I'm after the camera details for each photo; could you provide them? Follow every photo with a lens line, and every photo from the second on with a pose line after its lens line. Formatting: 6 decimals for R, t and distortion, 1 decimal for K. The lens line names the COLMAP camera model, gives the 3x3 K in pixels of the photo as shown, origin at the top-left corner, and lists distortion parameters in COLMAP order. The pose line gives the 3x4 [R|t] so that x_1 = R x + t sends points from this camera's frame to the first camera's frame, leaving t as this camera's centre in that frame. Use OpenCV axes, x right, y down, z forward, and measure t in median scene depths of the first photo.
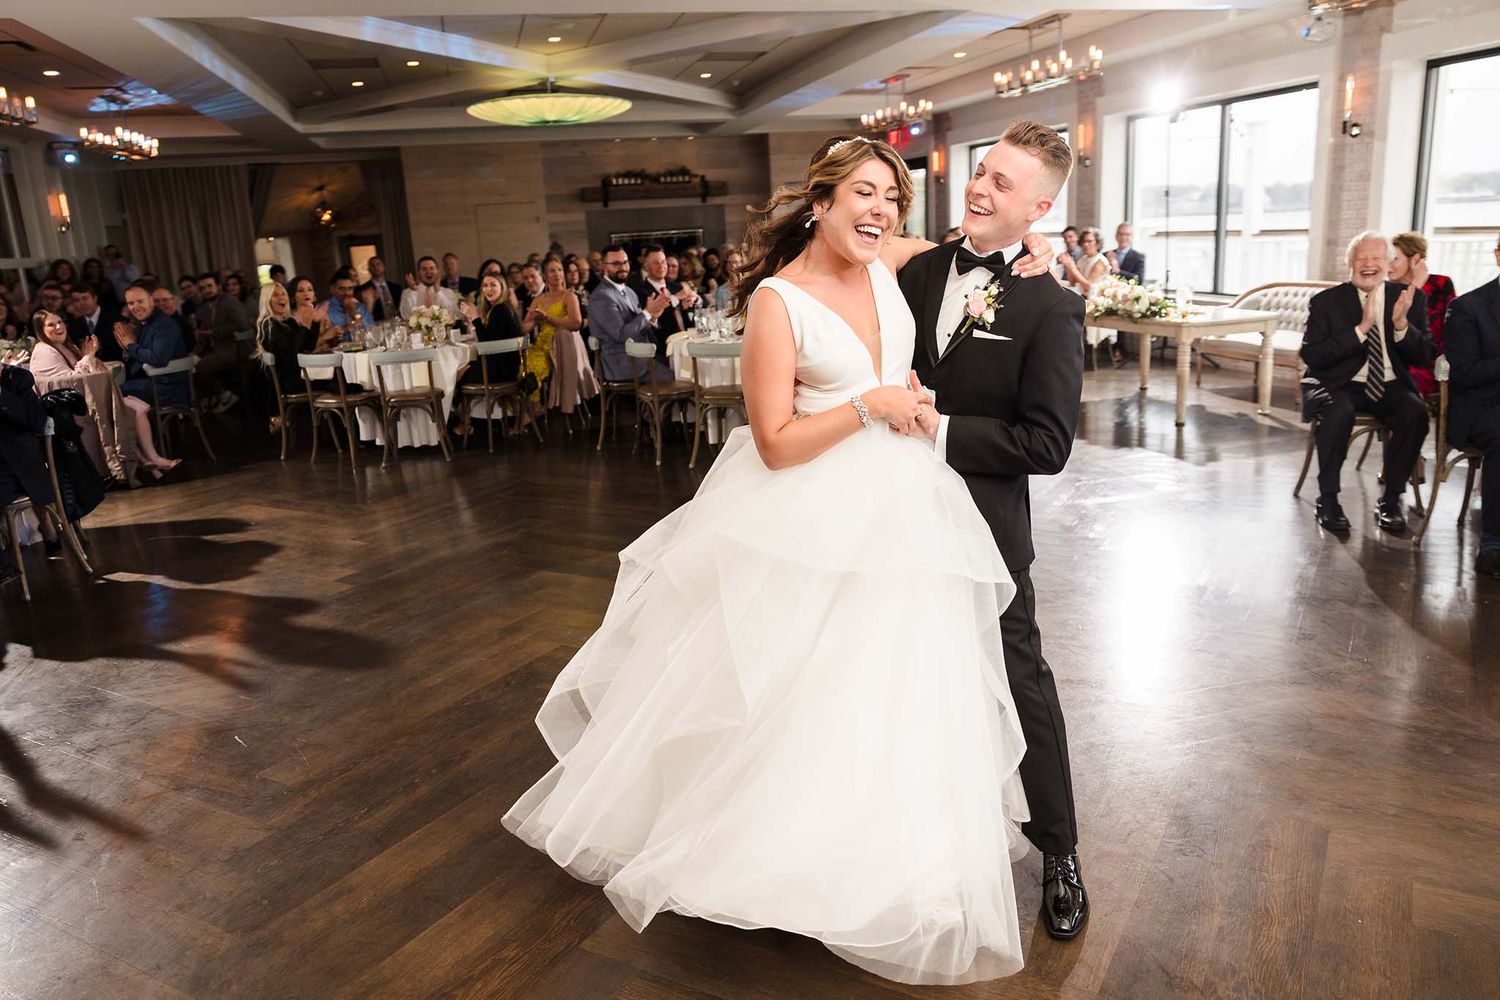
lens RADIAL K [[1097.2, 0, 750.0], [0, 1097.2, 500.0], [0, 0, 1]] dist [-0.036121, 0.049810]
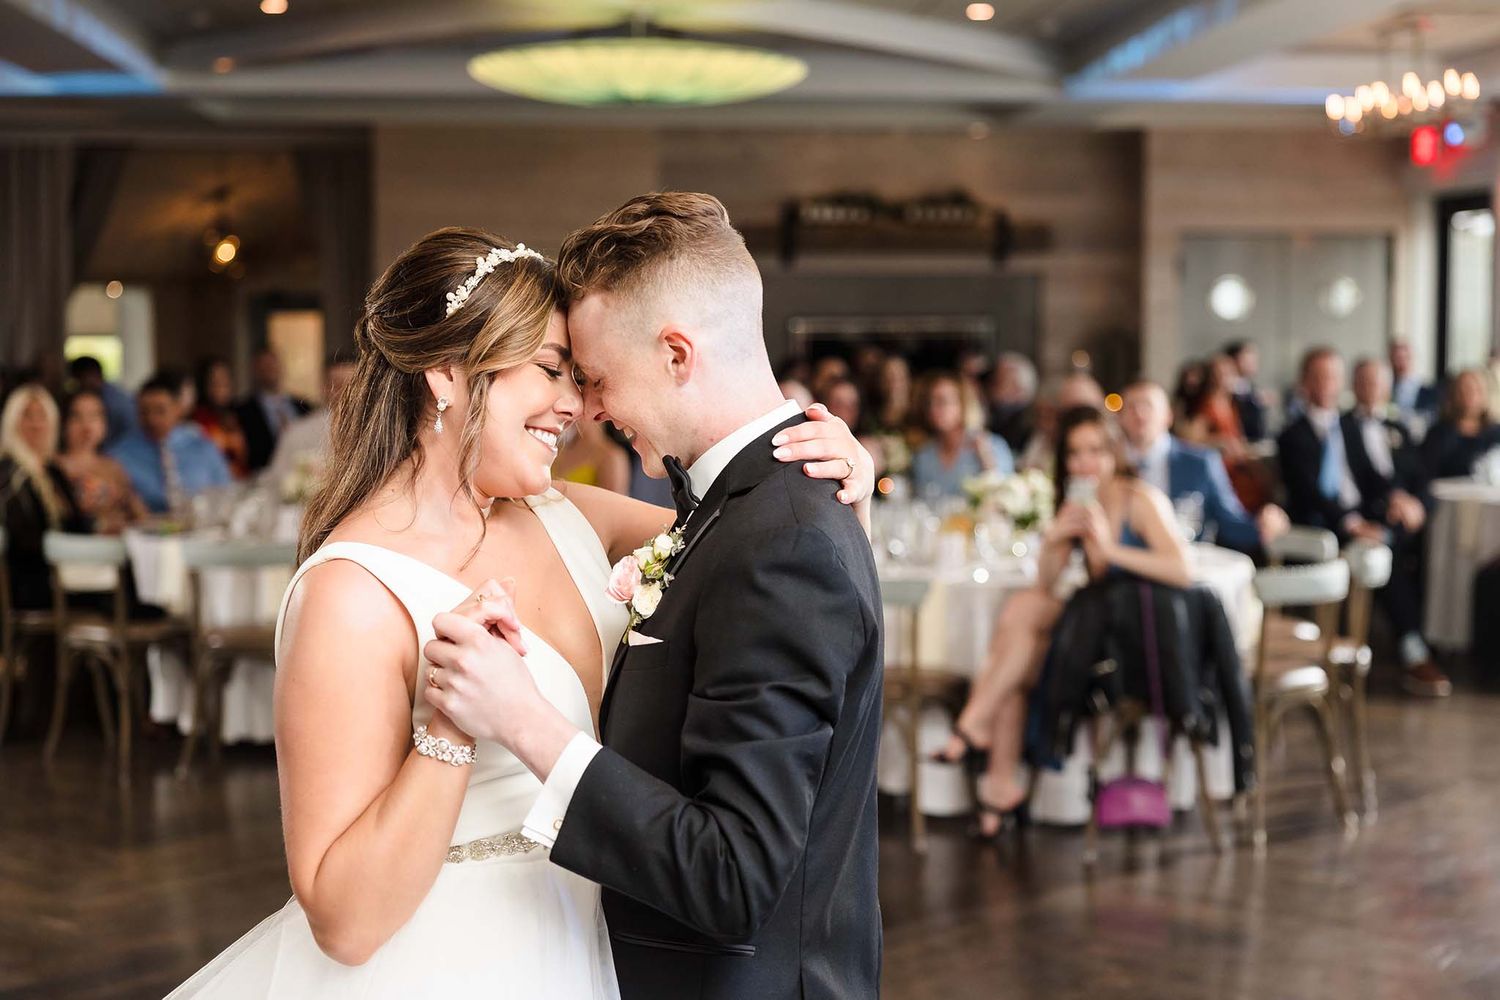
lens RADIAL K [[2445.0, 0, 750.0], [0, 2445.0, 500.0], [0, 0, 1]] dist [0.281510, -1.157940]
pose [[0.983519, 0.064372, -0.168959, 0.056722], [-0.090934, 0.983797, -0.154512, -0.002696], [0.156275, 0.167329, 0.973437, -0.031002]]
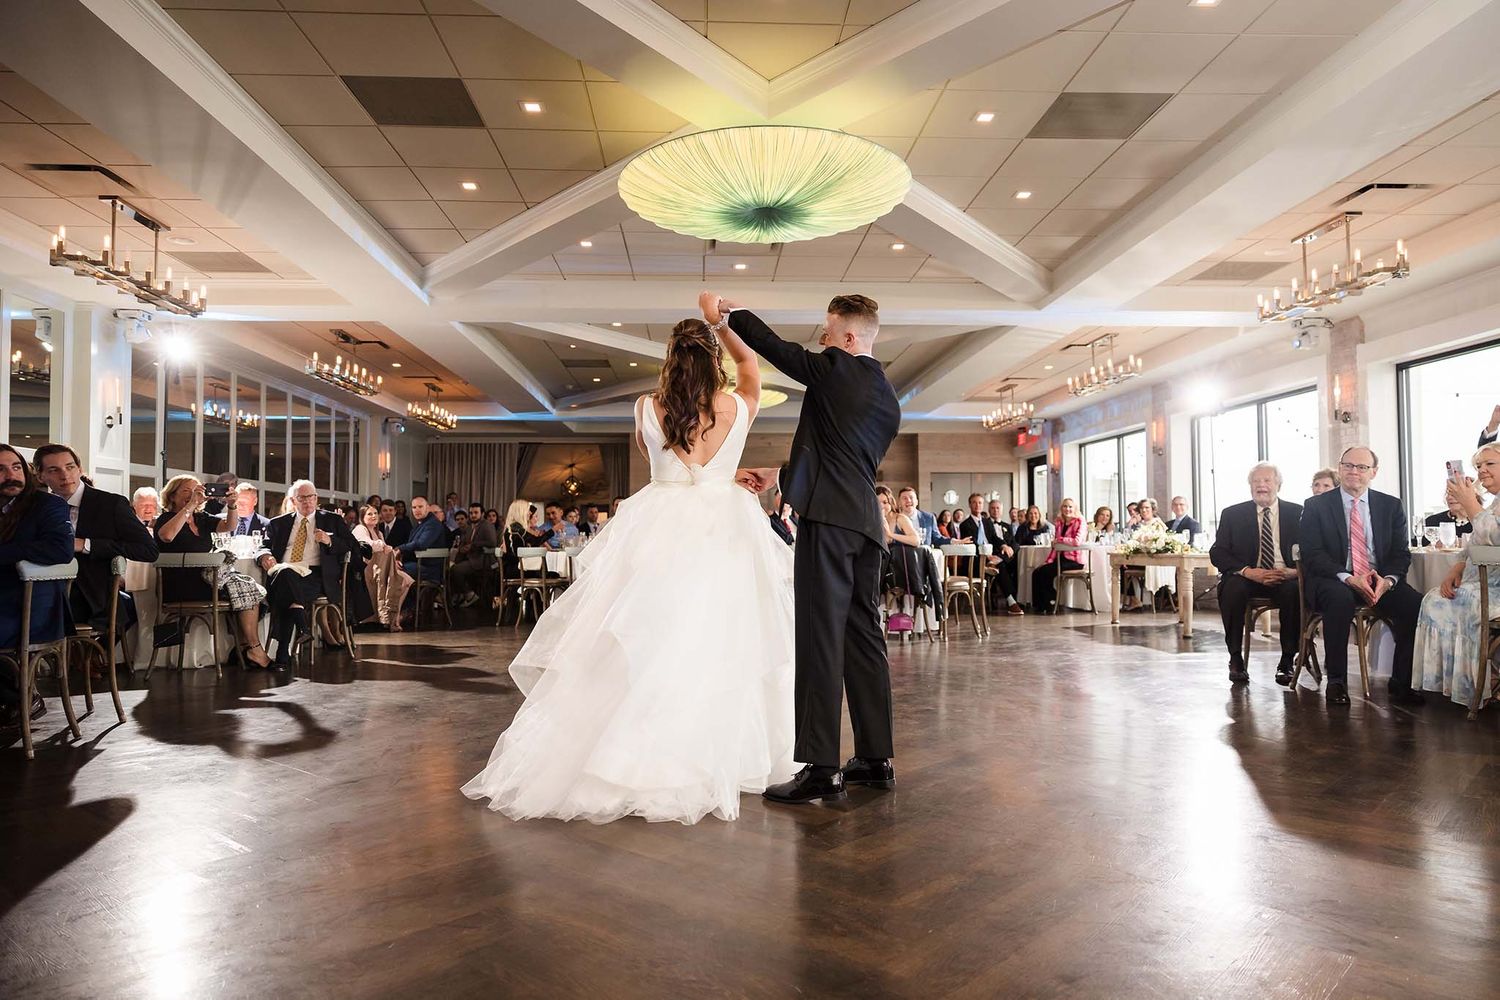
lens RADIAL K [[993.2, 0, 750.0], [0, 993.2, 500.0], [0, 0, 1]] dist [0.000517, 0.001614]
pose [[0.979203, 0.039601, -0.198982, 0.082114], [-0.092744, 0.959666, -0.265406, 0.075272], [0.180446, 0.278341, 0.943380, -0.105525]]
